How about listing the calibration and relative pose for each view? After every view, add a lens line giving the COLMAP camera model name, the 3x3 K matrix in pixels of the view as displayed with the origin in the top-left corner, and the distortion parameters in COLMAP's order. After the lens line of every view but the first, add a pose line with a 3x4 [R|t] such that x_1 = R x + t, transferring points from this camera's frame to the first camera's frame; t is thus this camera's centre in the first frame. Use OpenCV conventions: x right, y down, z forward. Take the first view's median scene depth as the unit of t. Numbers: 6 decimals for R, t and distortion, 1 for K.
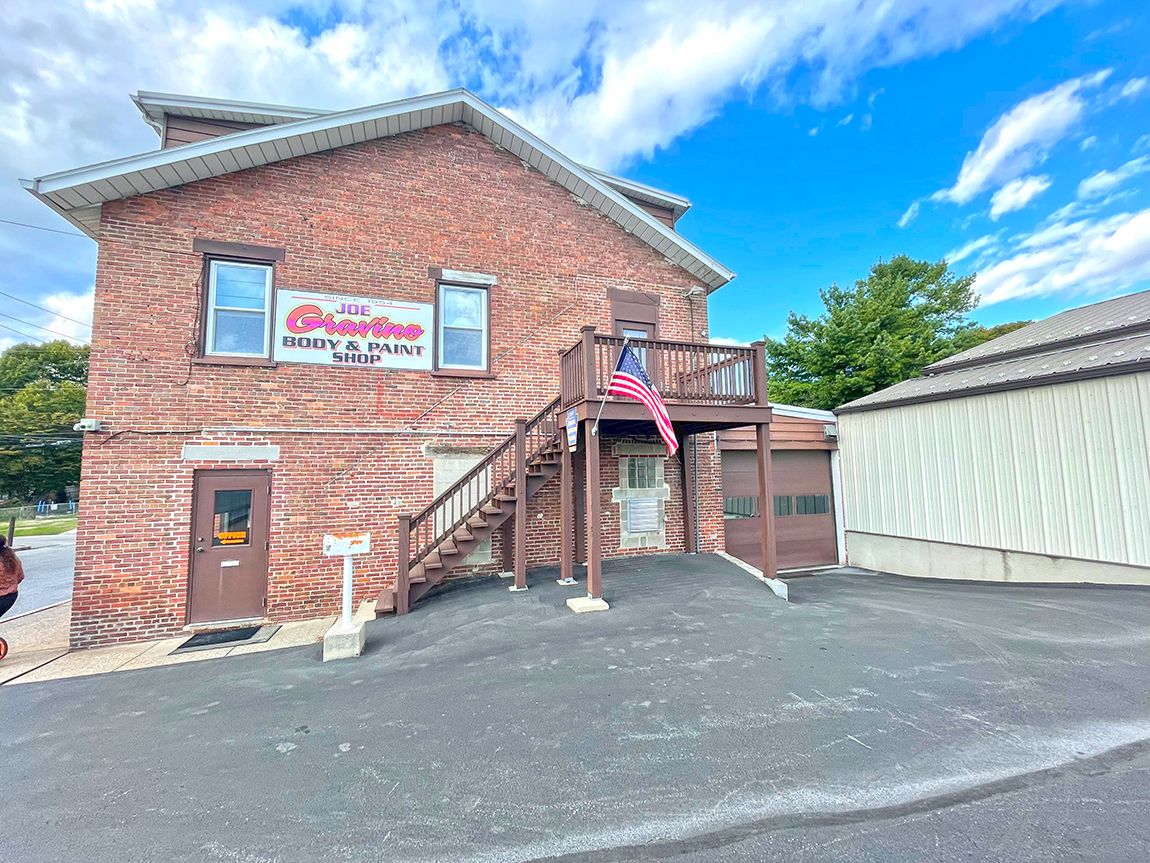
lens RADIAL K [[461.1, 0, 576.4], [0, 461.1, 437.0], [0, 0, 1]] dist [-0.002382, -0.000638]
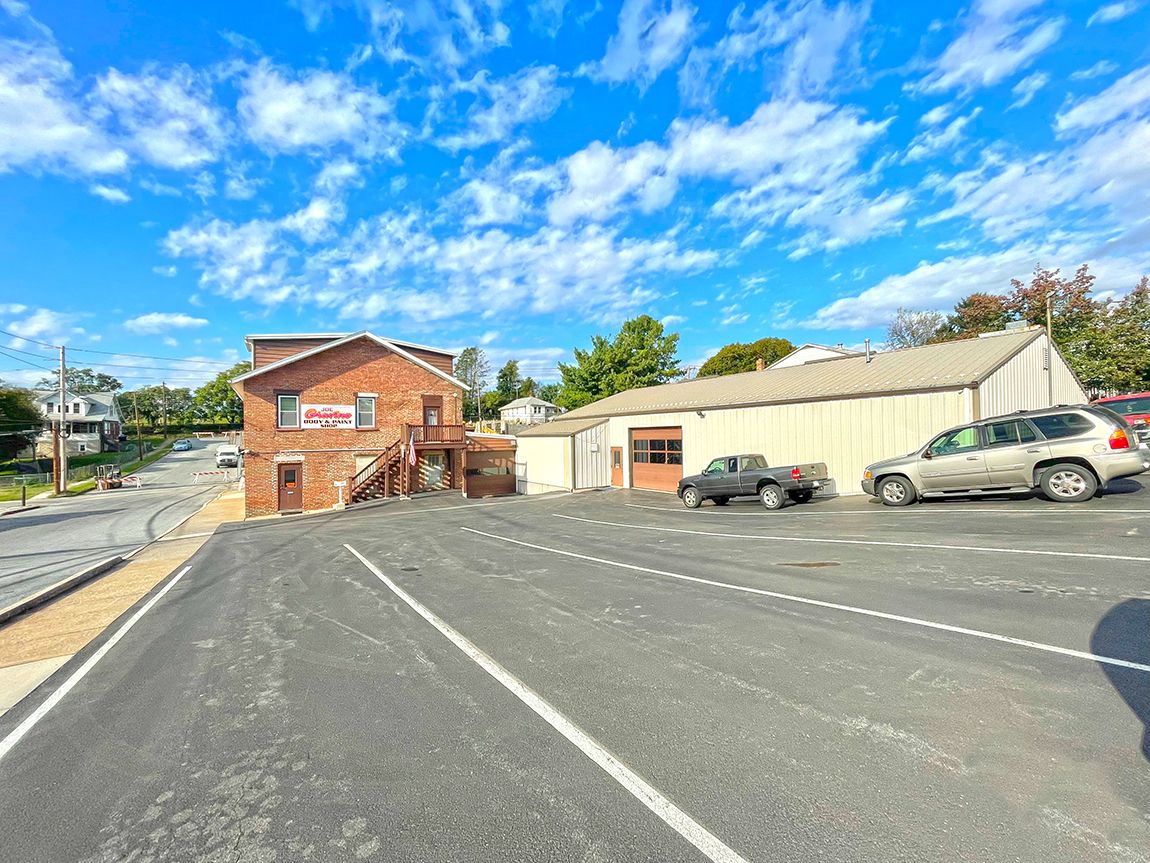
lens RADIAL K [[461.1, 0, 576.1], [0, 461.1, 436.0], [0, 0, 1]] dist [-0.002382, -0.000638]
pose [[0.971554, -0.000045, 0.236820, 0.228844], [-0.017488, 0.997256, 0.071934, -0.209920], [-0.236174, -0.074029, 0.968887, -1.385568]]
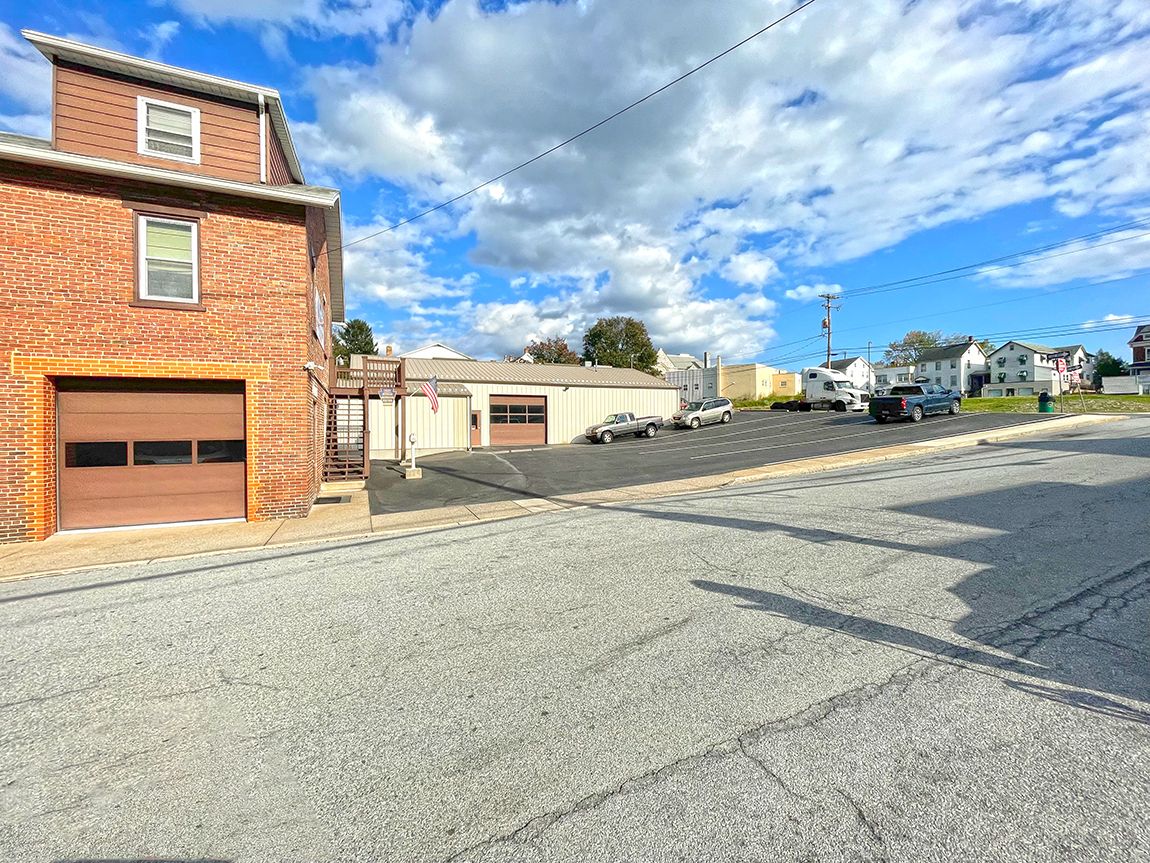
lens RADIAL K [[461.1, 0, 579.1], [0, 461.1, 427.2], [0, 0, 1]] dist [-0.002382, -0.000638]
pose [[-0.113269, 0.015119, 0.993449, -1.291217], [-0.071185, 0.997191, -0.023292, 0.056529], [-0.991011, -0.073357, -0.111875, 0.139758]]
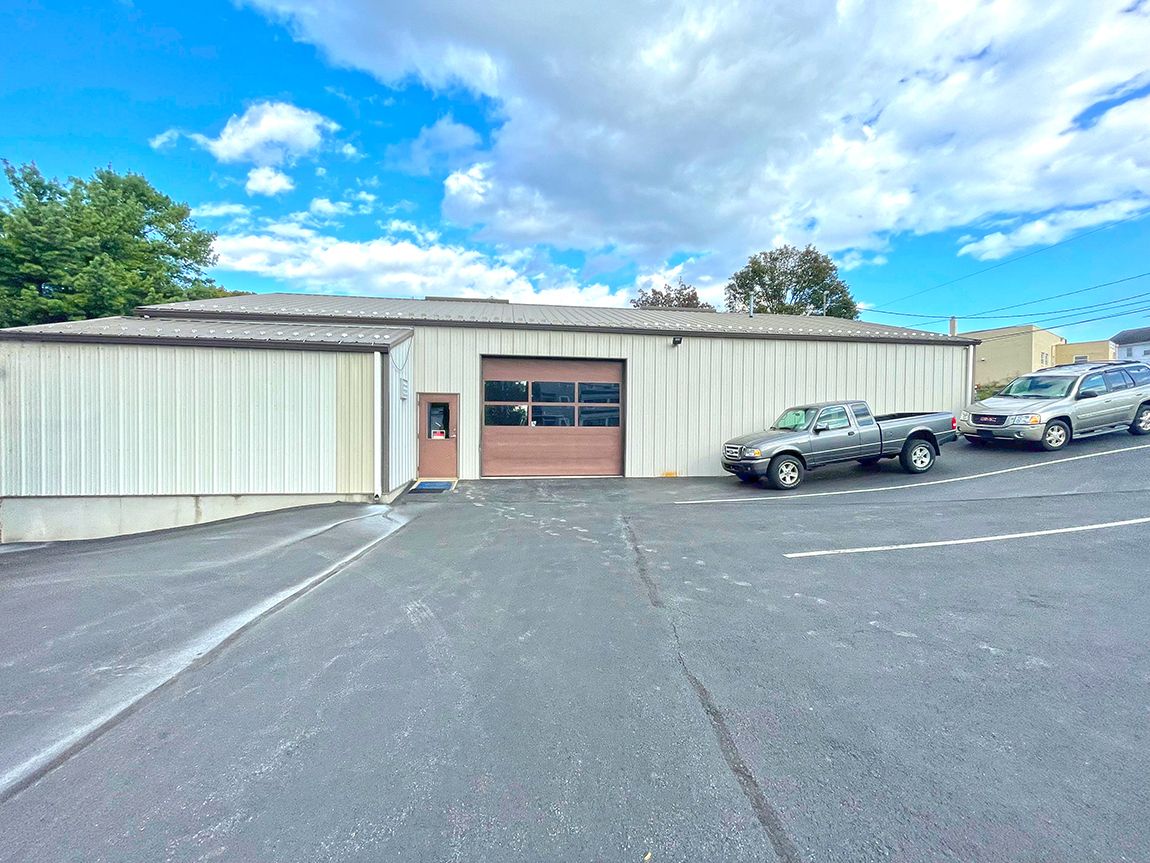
lens RADIAL K [[461.1, 0, 575.9], [0, 461.1, 430.5], [0, 0, 1]] dist [-0.002382, -0.000638]
pose [[0.187007, 0.009546, 0.982312, 0.030963], [-0.092425, 0.995688, 0.007920, 0.004693], [-0.978001, -0.092272, 0.187083, -0.032945]]
